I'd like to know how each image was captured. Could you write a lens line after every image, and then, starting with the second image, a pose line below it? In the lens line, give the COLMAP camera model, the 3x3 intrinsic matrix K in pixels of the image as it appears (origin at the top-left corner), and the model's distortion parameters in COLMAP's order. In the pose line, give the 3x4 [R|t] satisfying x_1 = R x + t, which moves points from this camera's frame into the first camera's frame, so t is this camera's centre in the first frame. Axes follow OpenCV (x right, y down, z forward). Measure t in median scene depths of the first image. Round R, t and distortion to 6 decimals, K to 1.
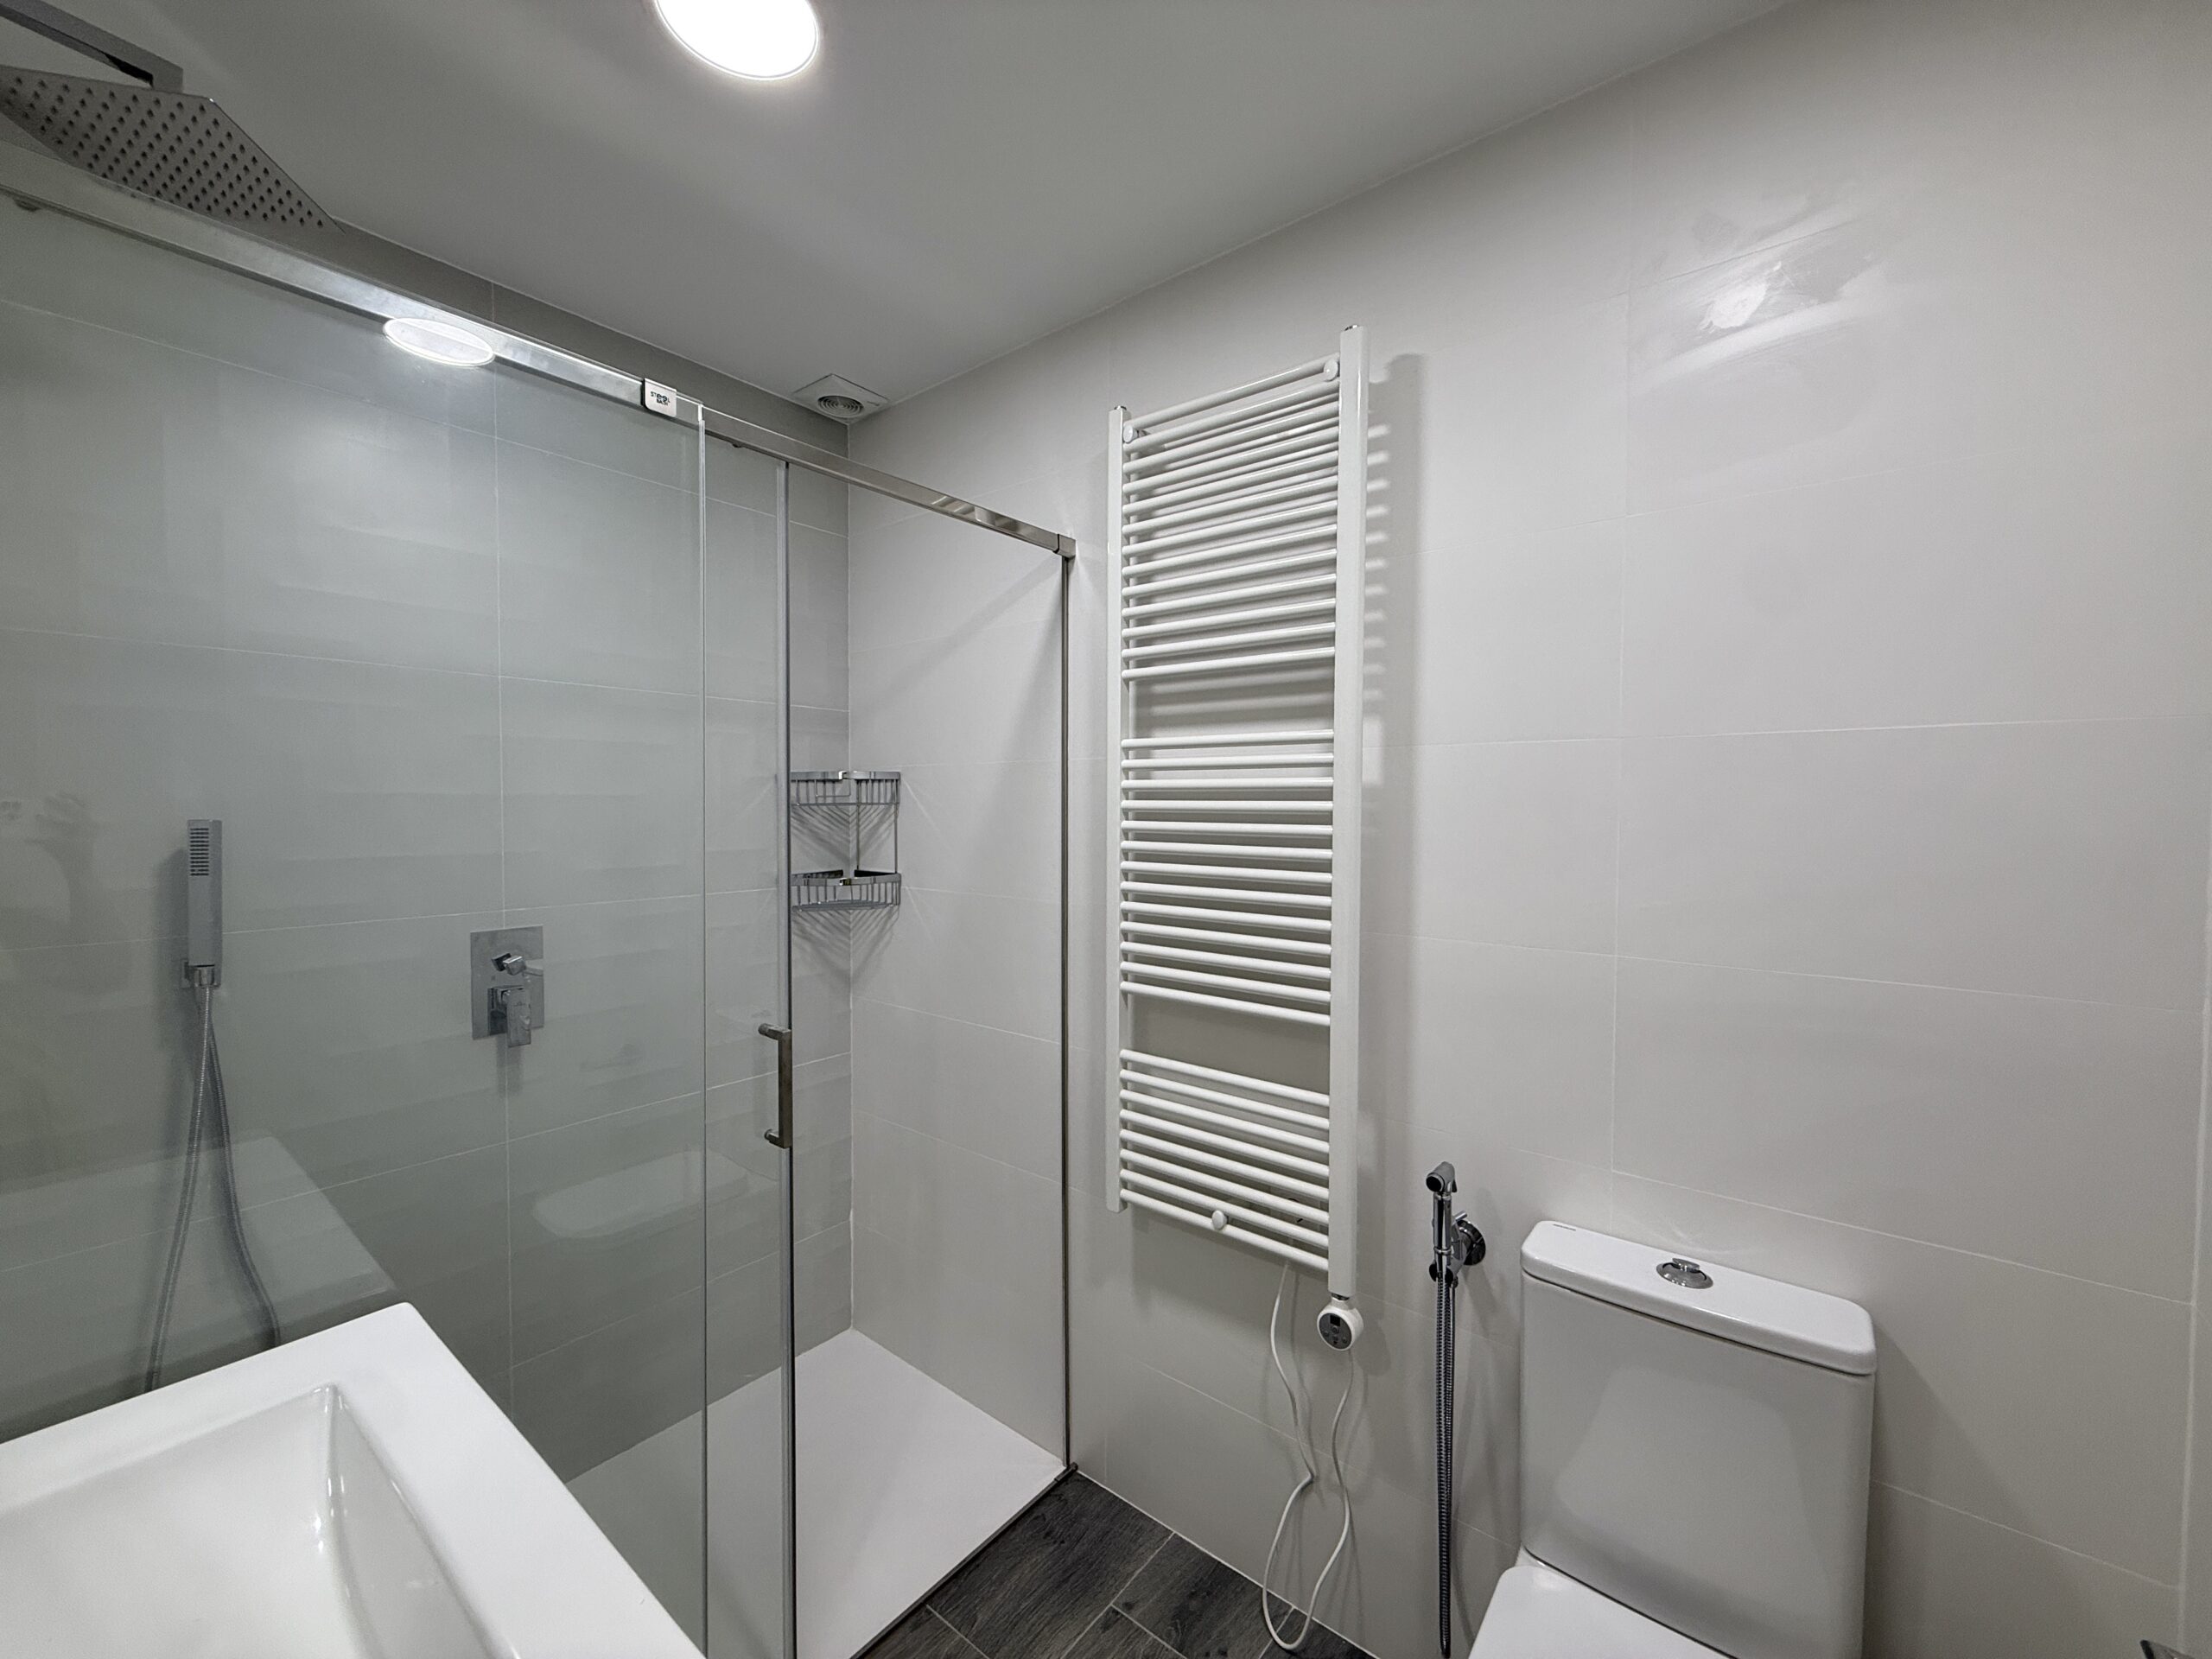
lens RADIAL K [[881.3, 0, 1099.3], [0, 881.3, 831.0], [0, 0, 1]] dist [-0.000068, 0.000188]
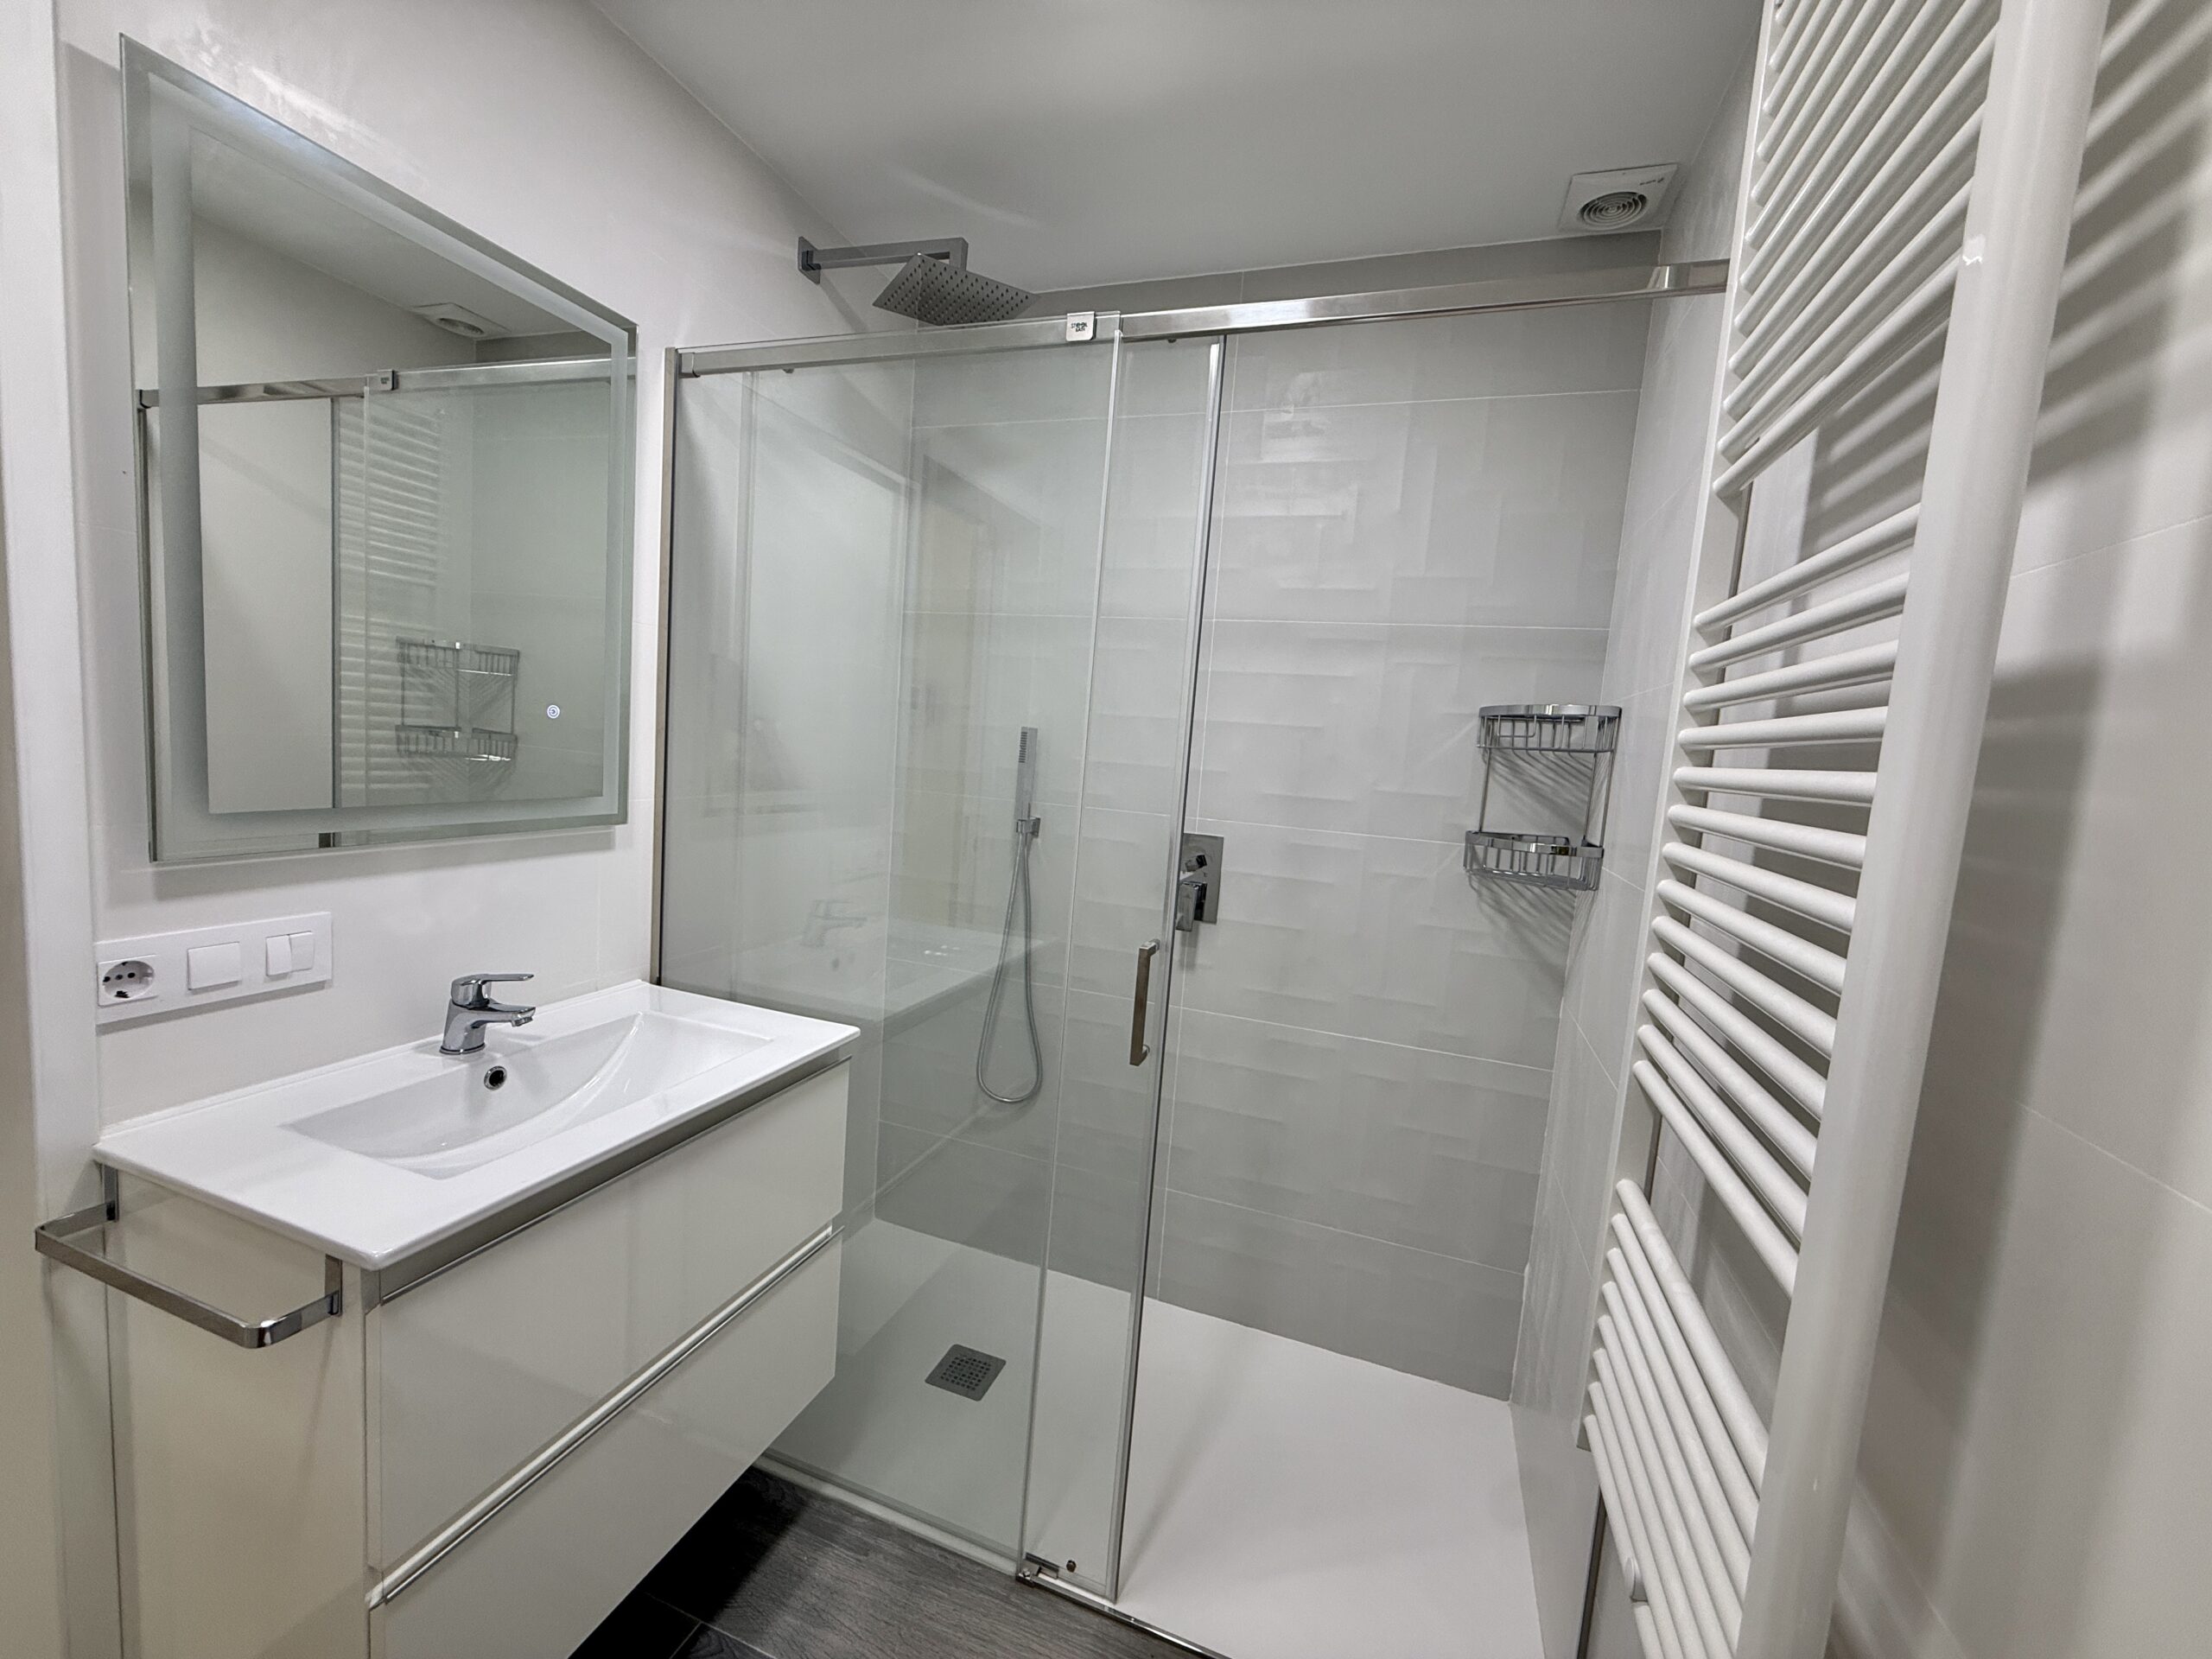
lens RADIAL K [[881.3, 0, 1099.3], [0, 881.3, 831.0], [0, 0, 1]] dist [-0.000068, 0.000188]
pose [[0.331397, 0.117199, -0.936184, 0.428029], [-0.097159, 0.991219, 0.089696, 0.013411], [0.938475, 0.061234, 0.339874, 0.509147]]
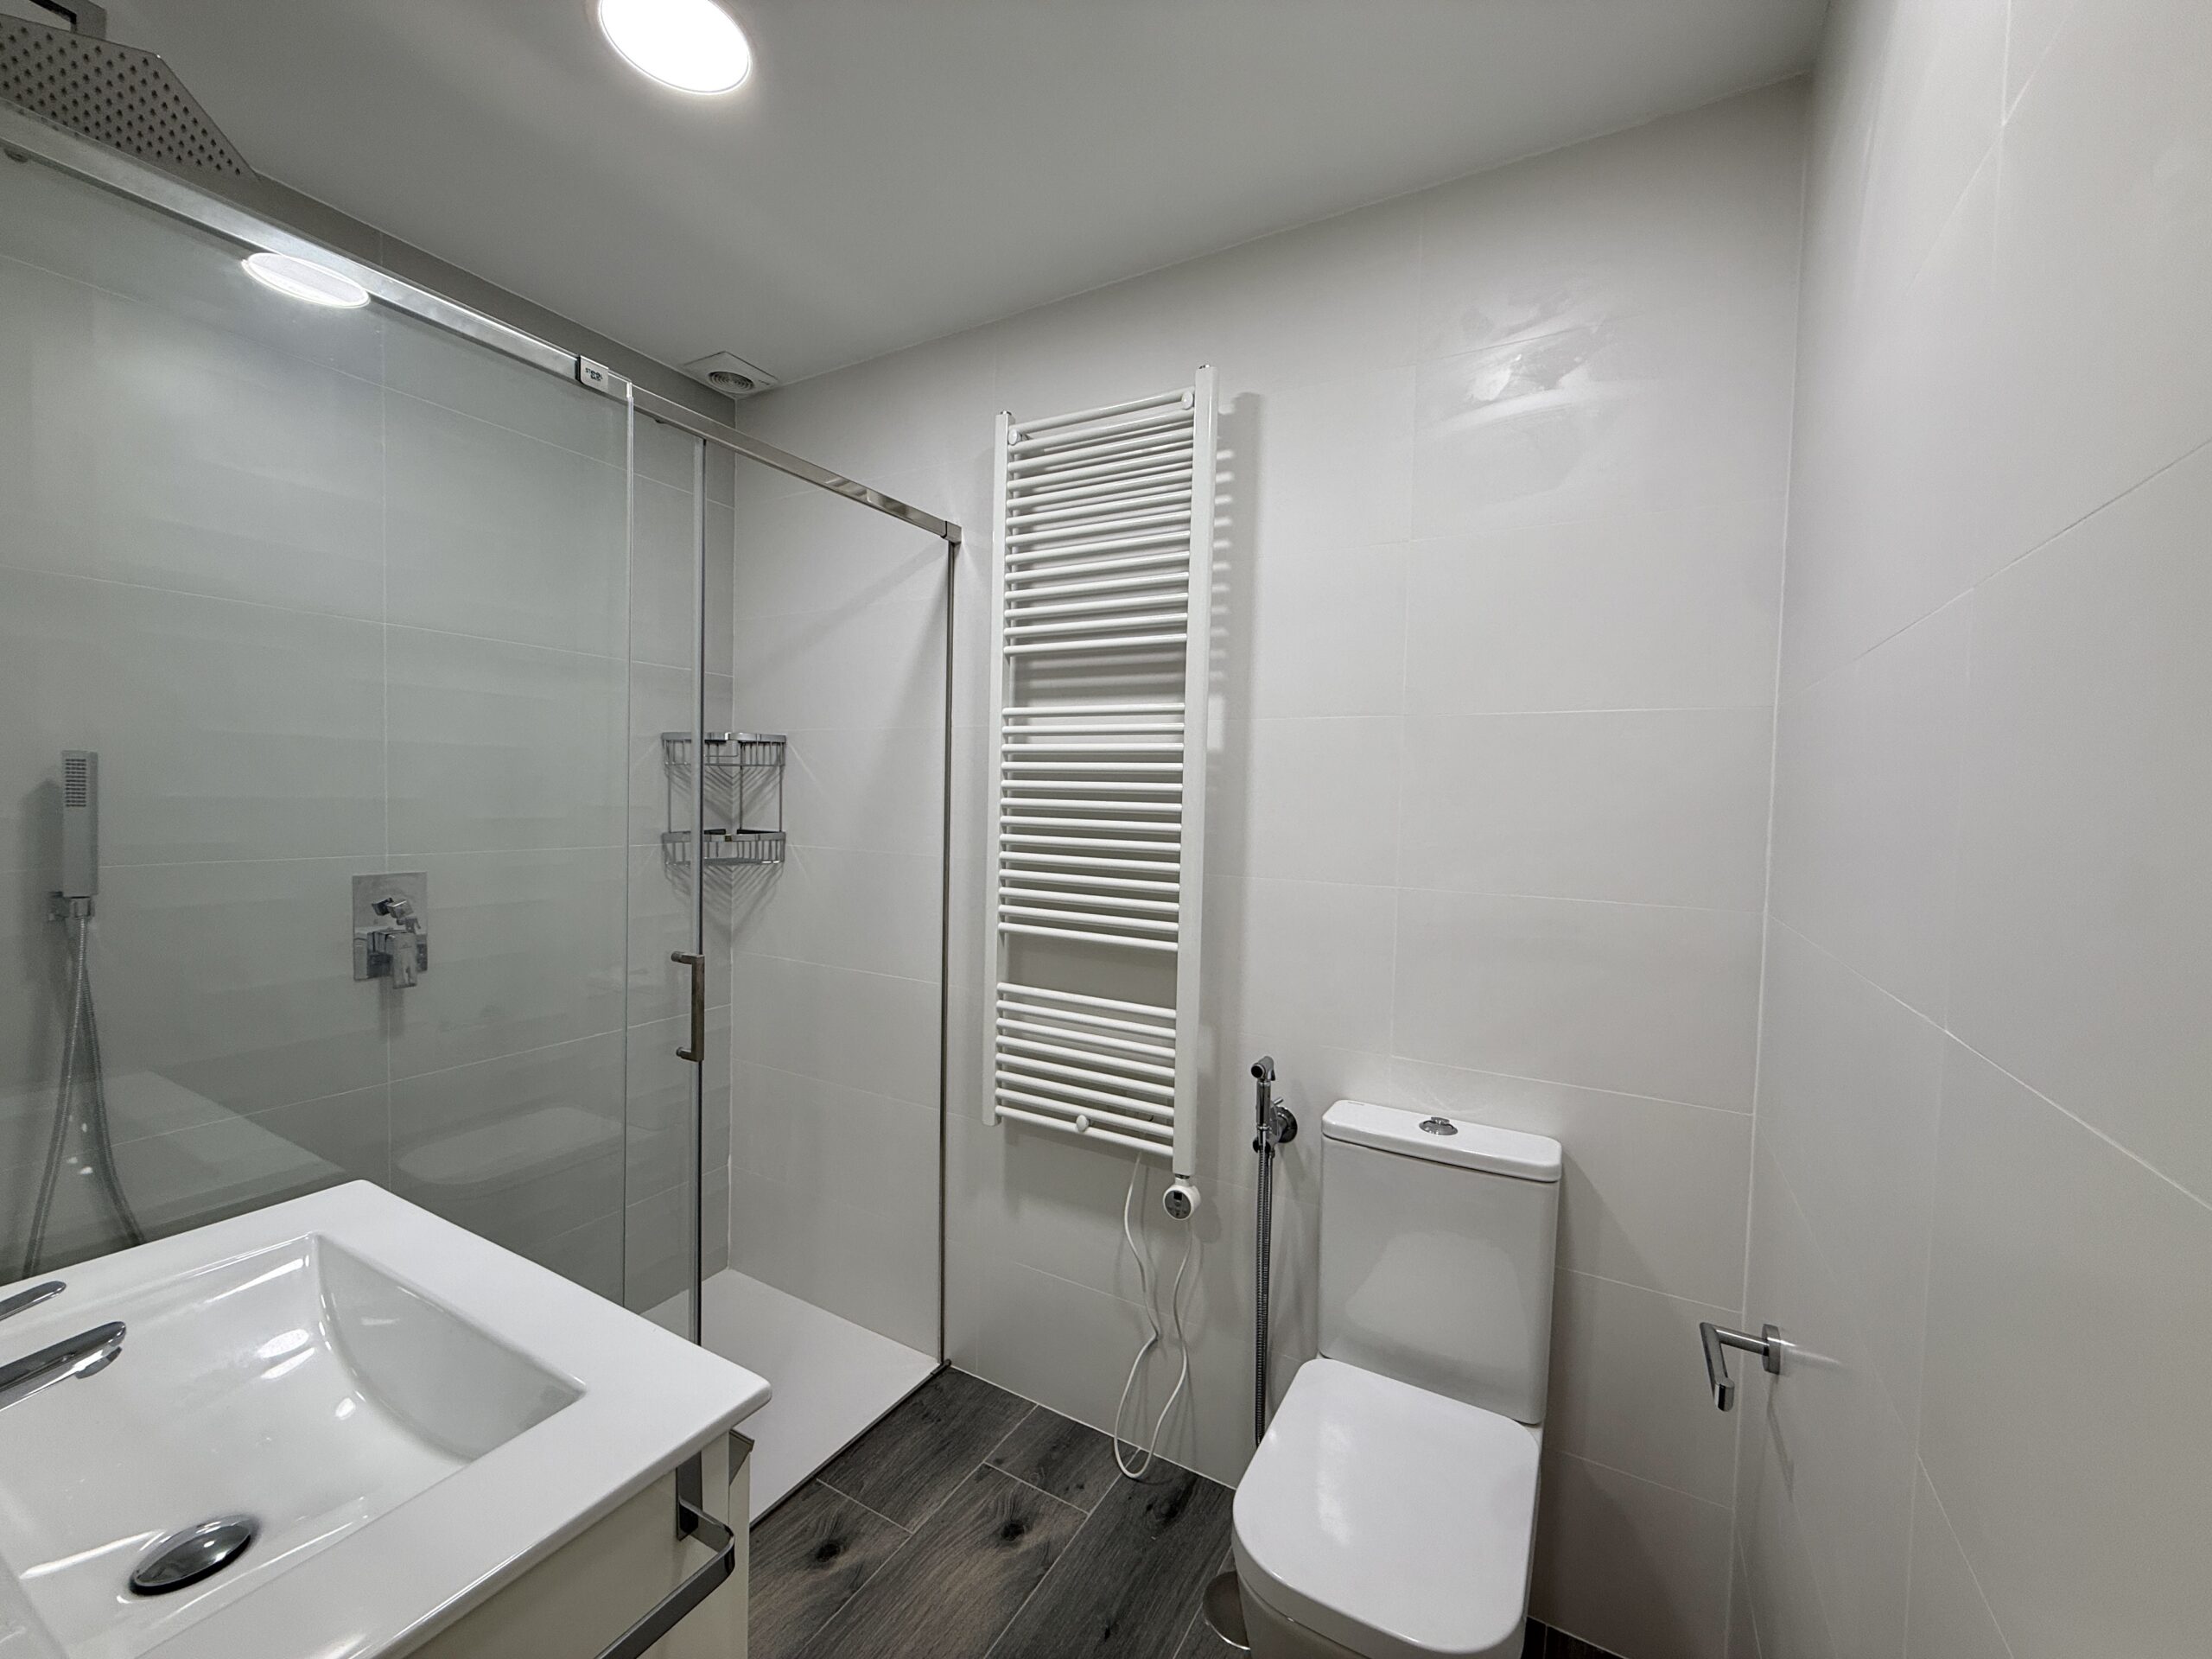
lens RADIAL K [[881.3, 0, 1099.3], [0, 881.3, 831.0], [0, 0, 1]] dist [-0.000068, 0.000188]
pose [[0.986795, 0.013603, 0.161403, -0.033492], [-0.015477, 0.999827, 0.010361, 0.041478], [-0.161234, -0.012723, 0.986834, -0.140715]]
